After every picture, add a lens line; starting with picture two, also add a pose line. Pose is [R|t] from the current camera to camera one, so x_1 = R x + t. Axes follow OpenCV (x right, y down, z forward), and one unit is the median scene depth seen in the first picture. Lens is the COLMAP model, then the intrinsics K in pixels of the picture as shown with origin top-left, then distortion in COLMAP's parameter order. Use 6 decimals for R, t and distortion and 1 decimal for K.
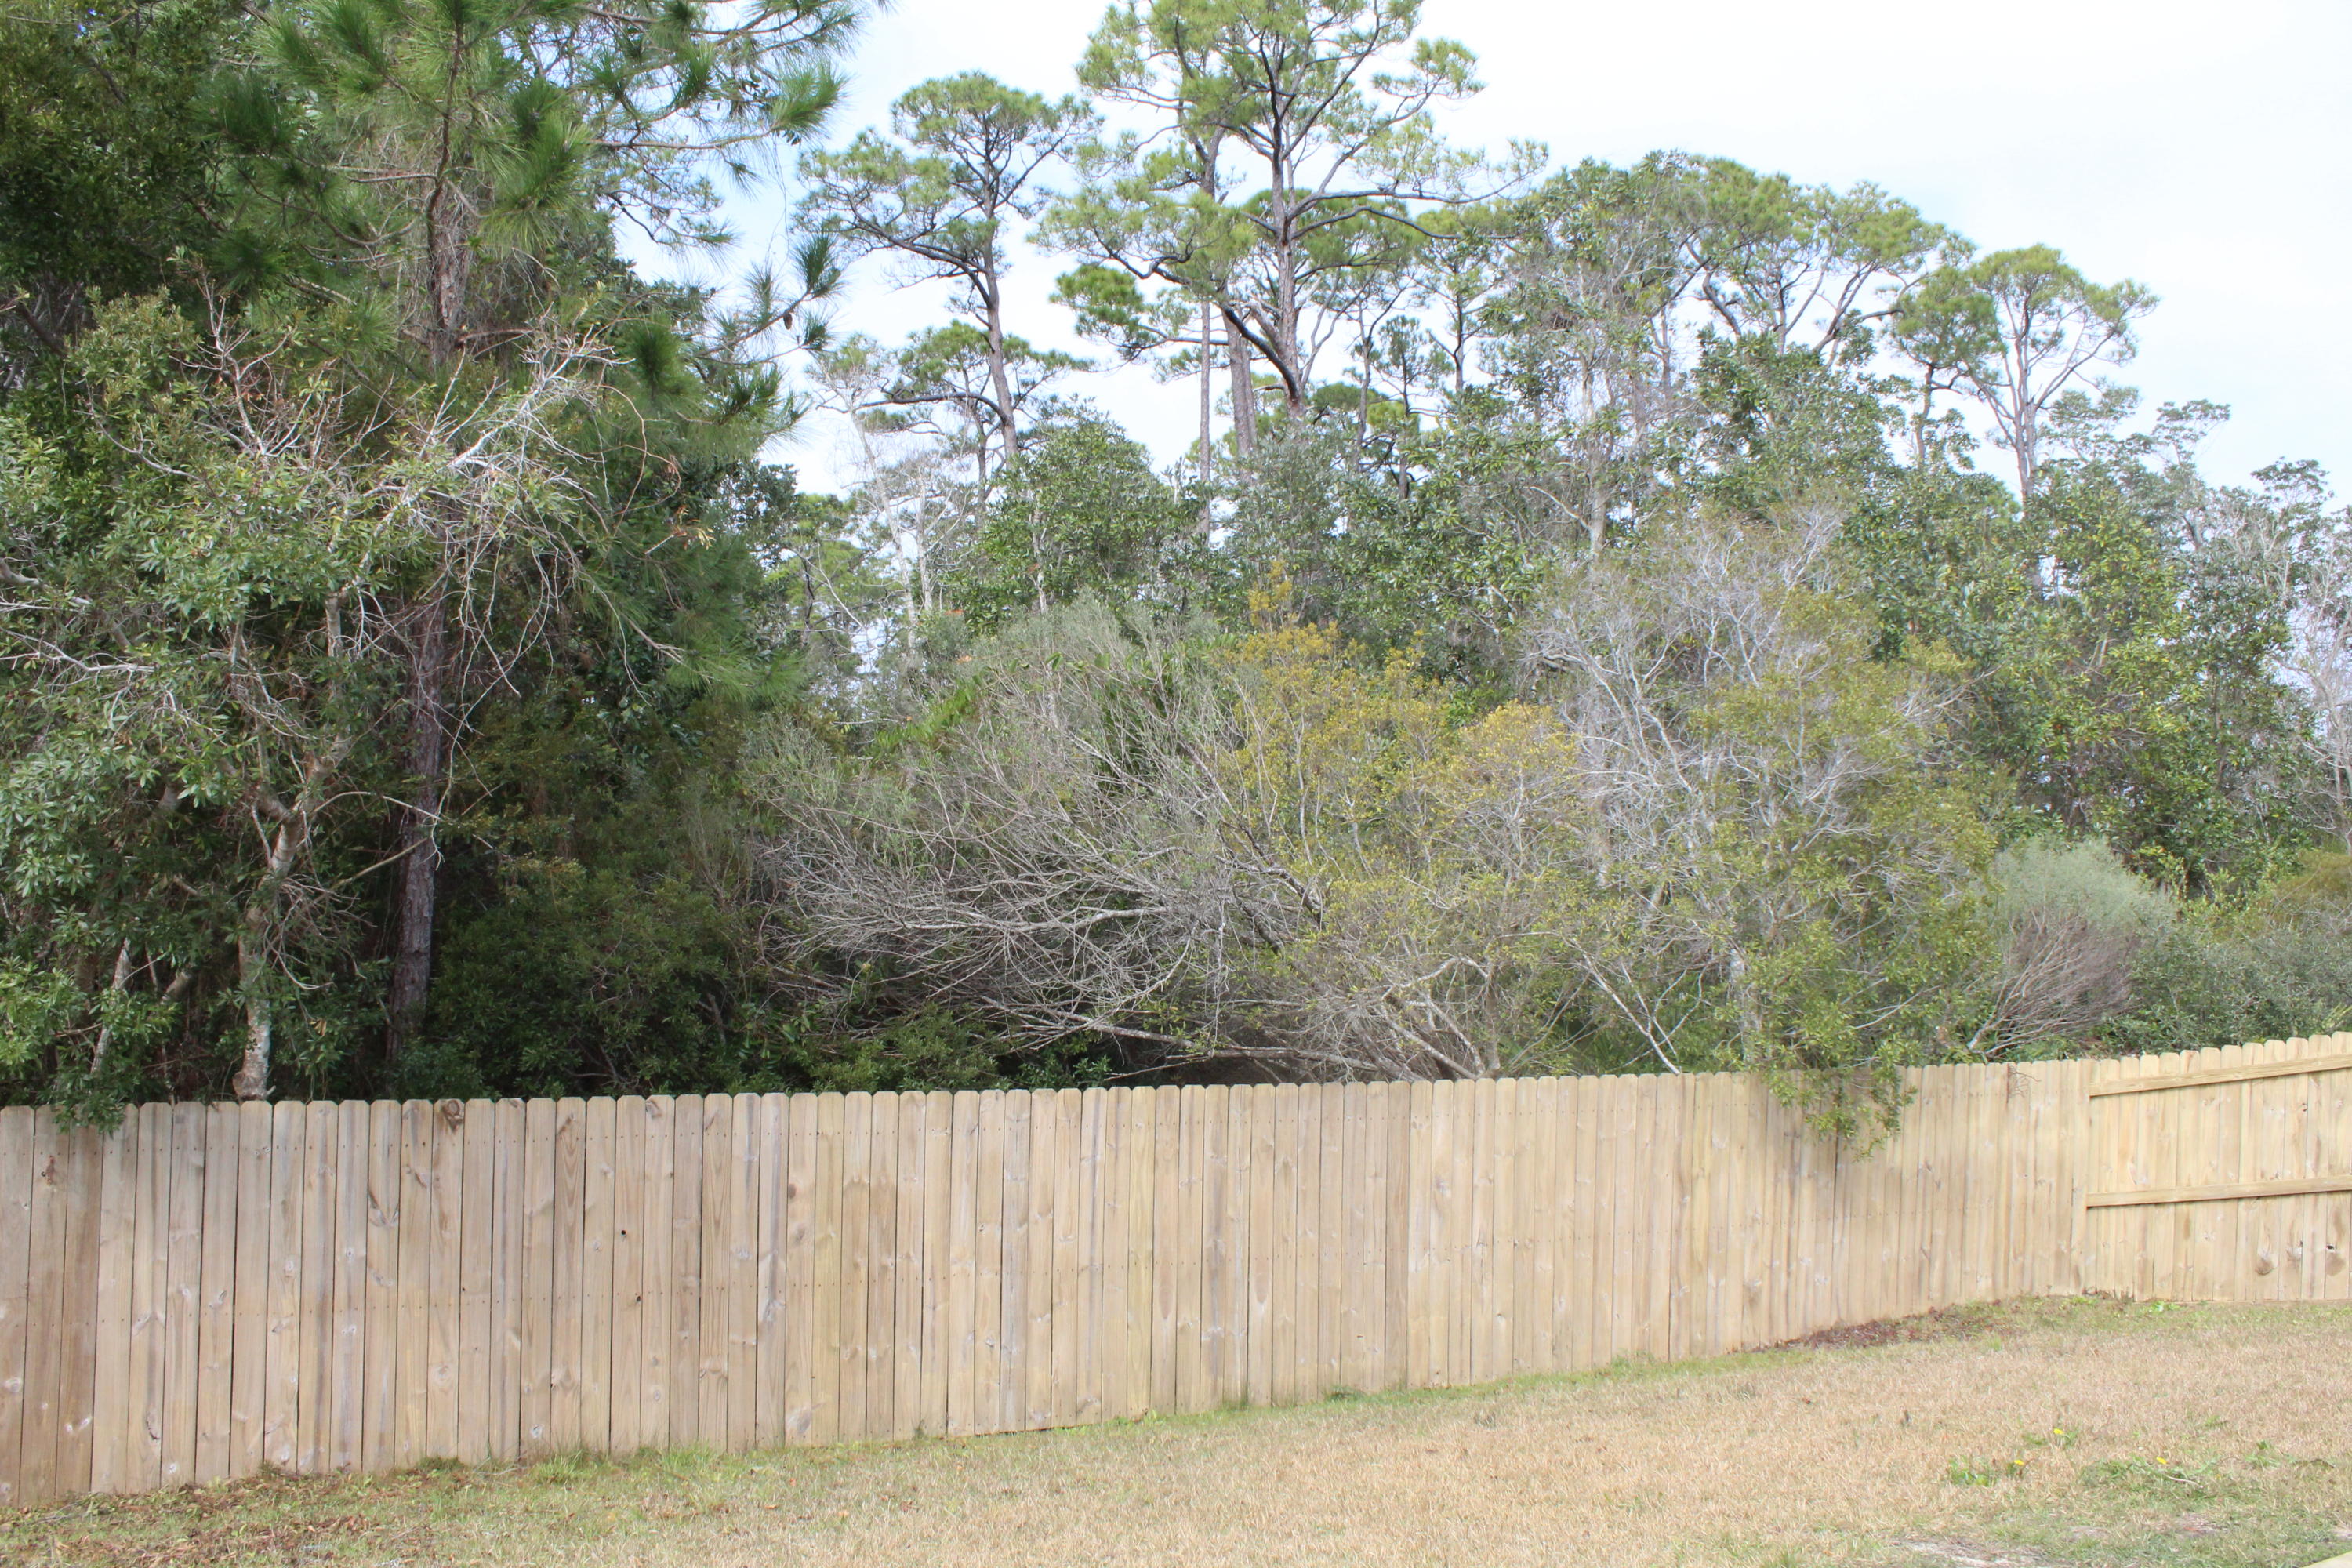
lens RADIAL K [[1972.6, 0, 1161.4], [0, 1972.6, 794.4], [0, 0, 1]] dist [-0.161104, 0.135003]
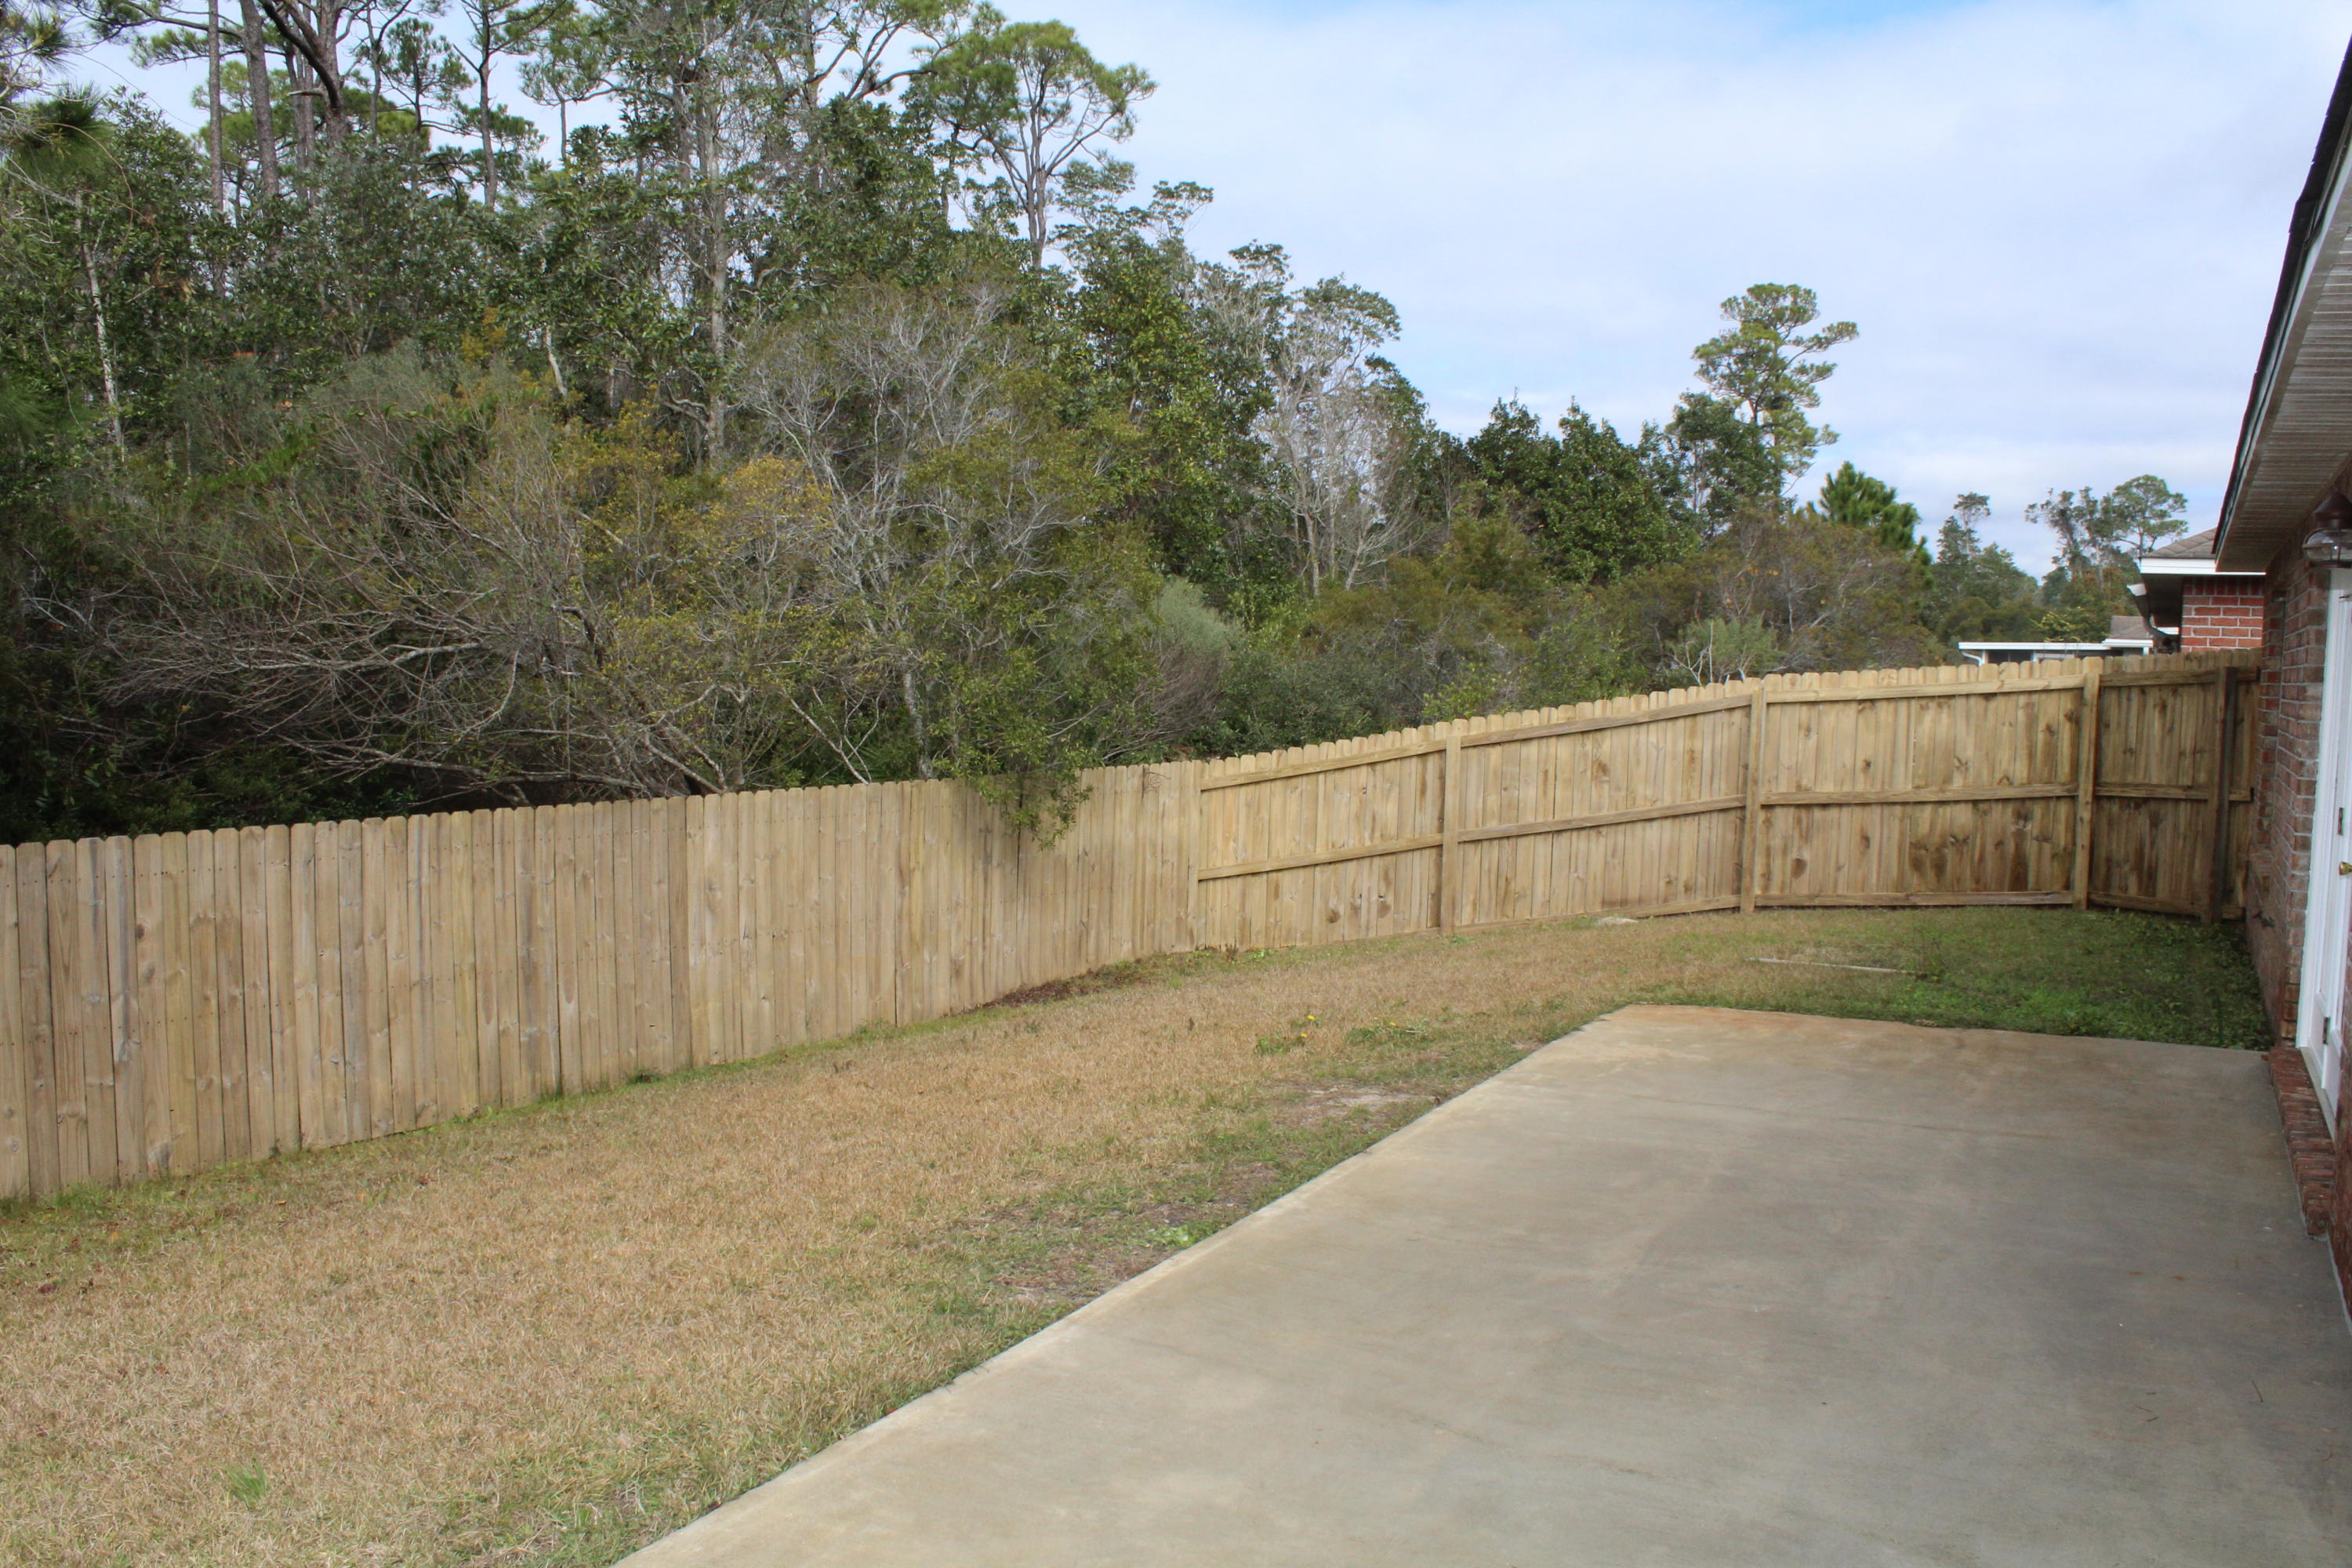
lens RADIAL K [[1972.6, 0, 1155.9], [0, 1972.6, 793.2], [0, 0, 1]] dist [-0.161104, 0.135003]
pose [[0.872769, -0.048993, 0.485669, -0.167710], [-0.017273, 0.991228, 0.131032, -0.005588], [-0.487828, -0.122749, 0.864267, -0.086106]]
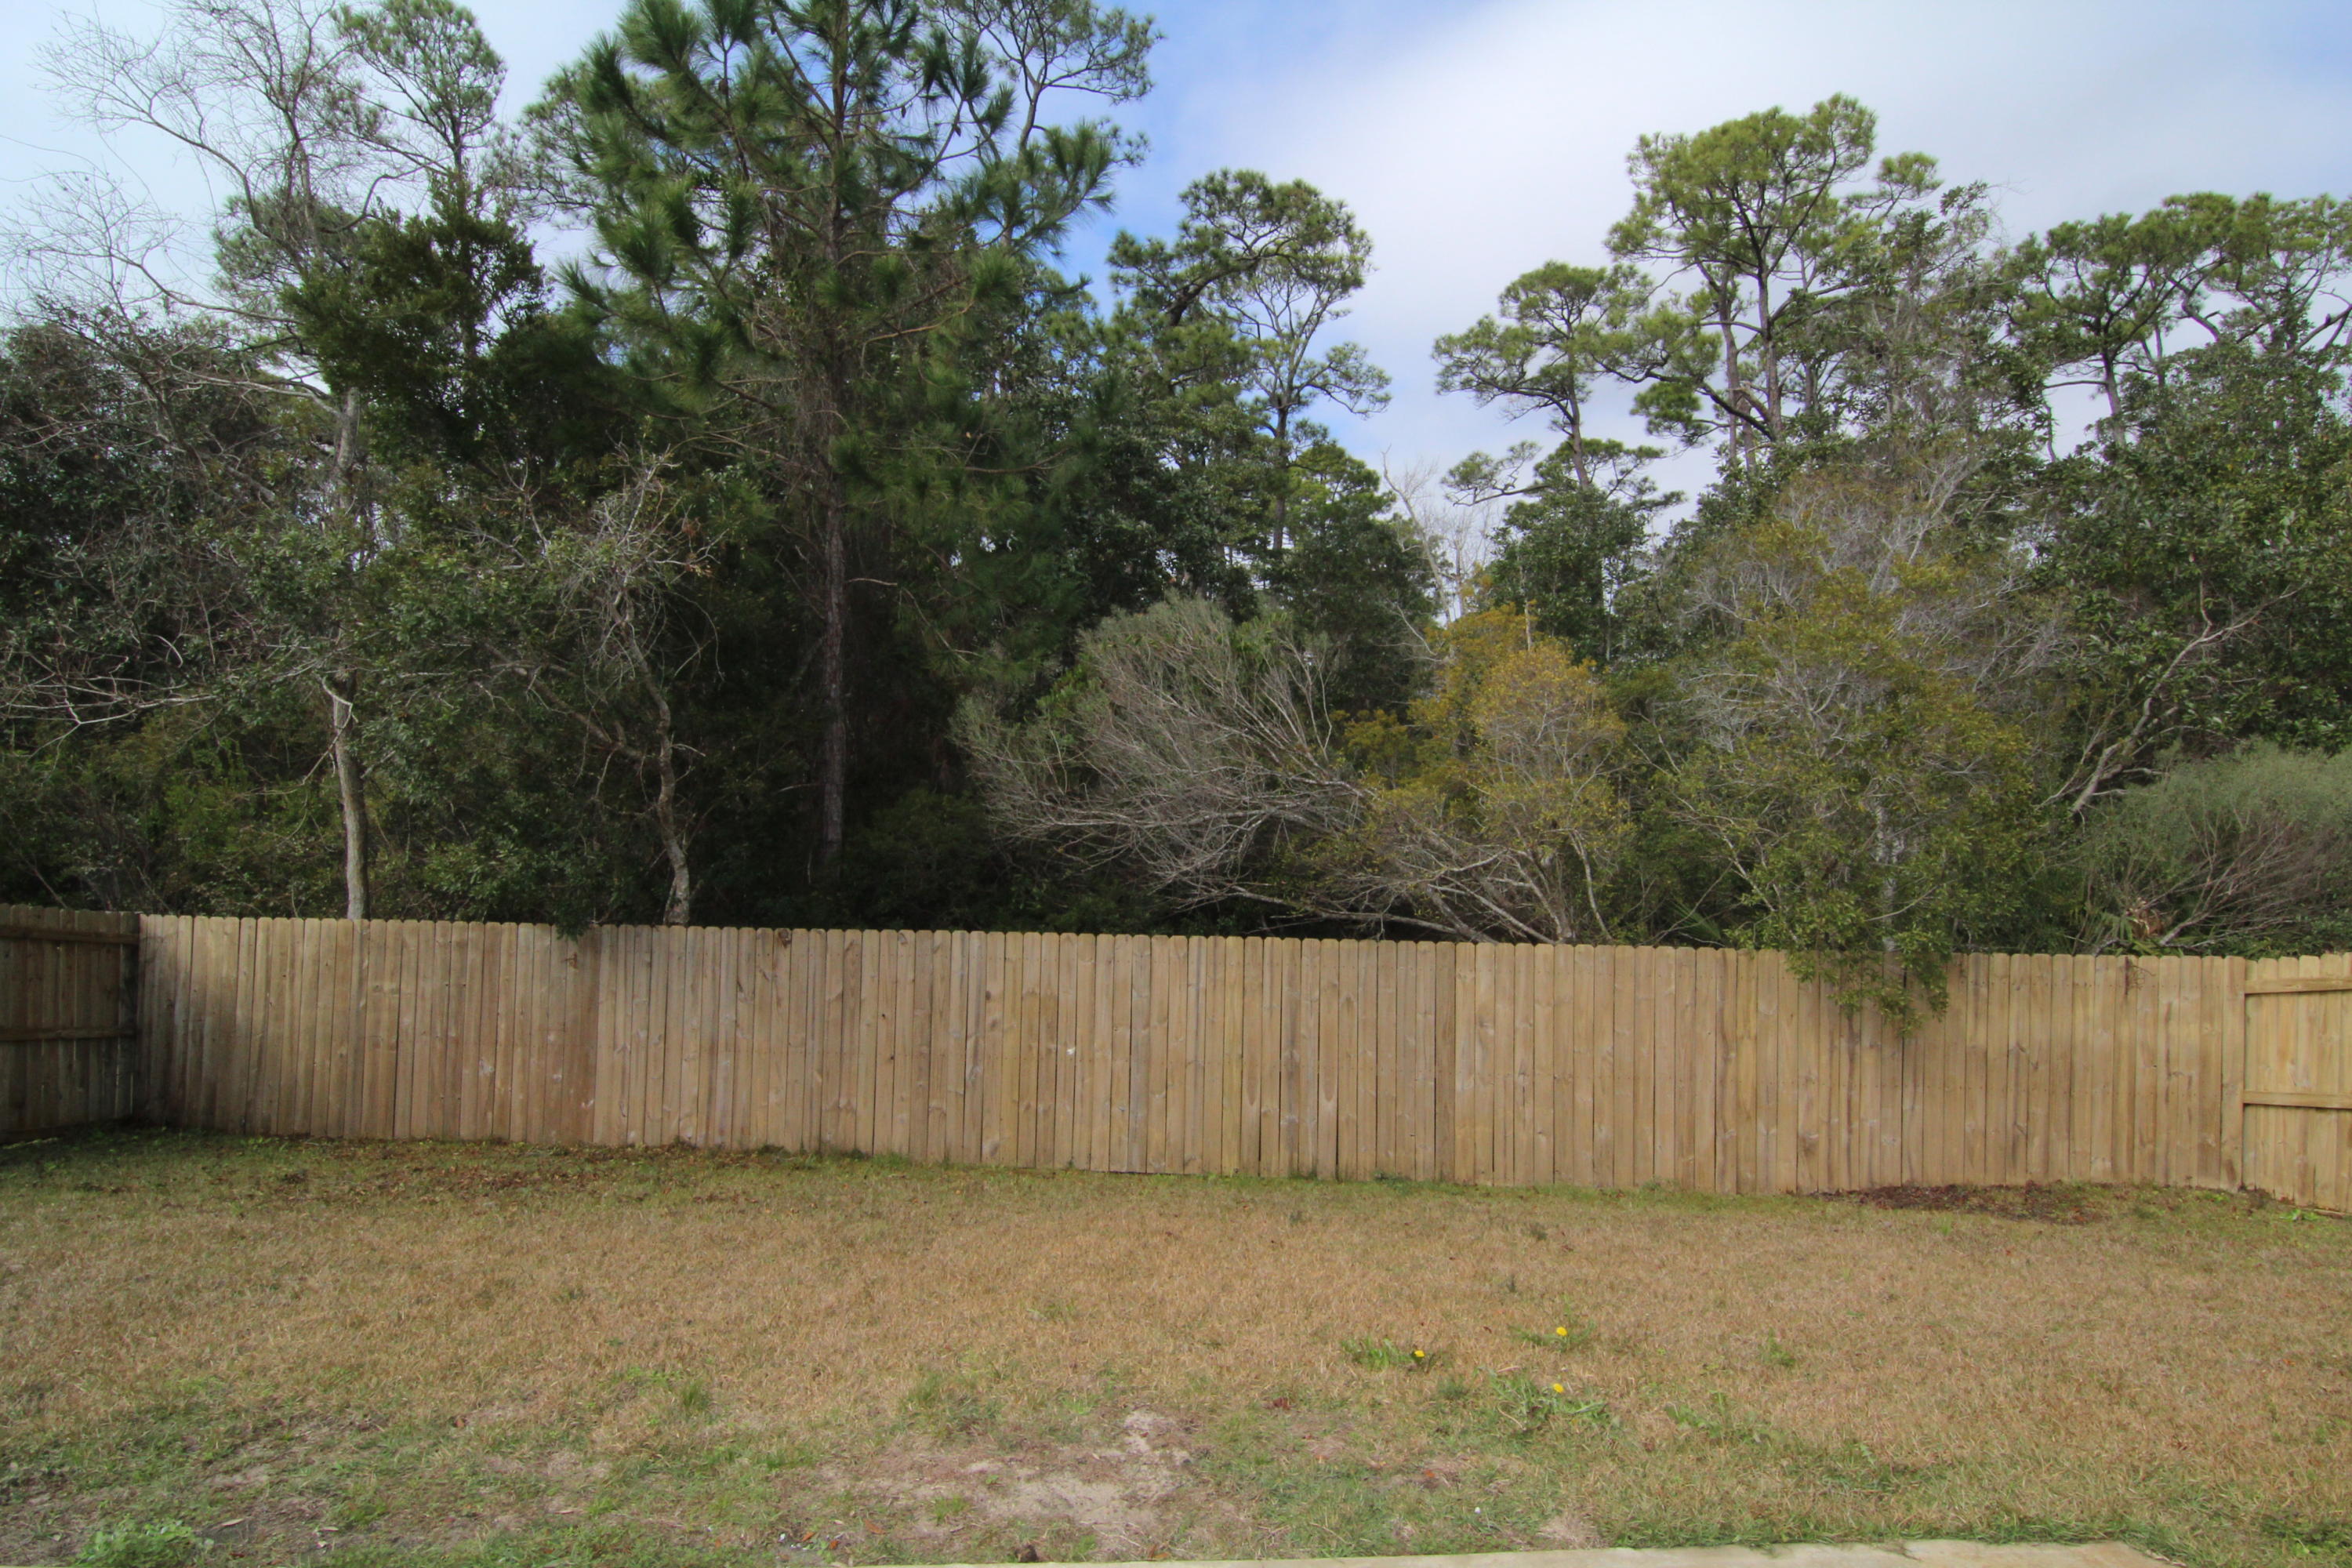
lens RADIAL K [[1192.5, 0, 1173.9], [0, 1192.5, 781.4], [0, 0, 1]] dist [-0.018146, -0.003661]
pose [[0.872564, -0.022792, -0.487969, 0.328355], [0.031315, 0.999466, 0.009313, 0.024770], [0.487496, -0.023406, 0.872812, 0.207130]]
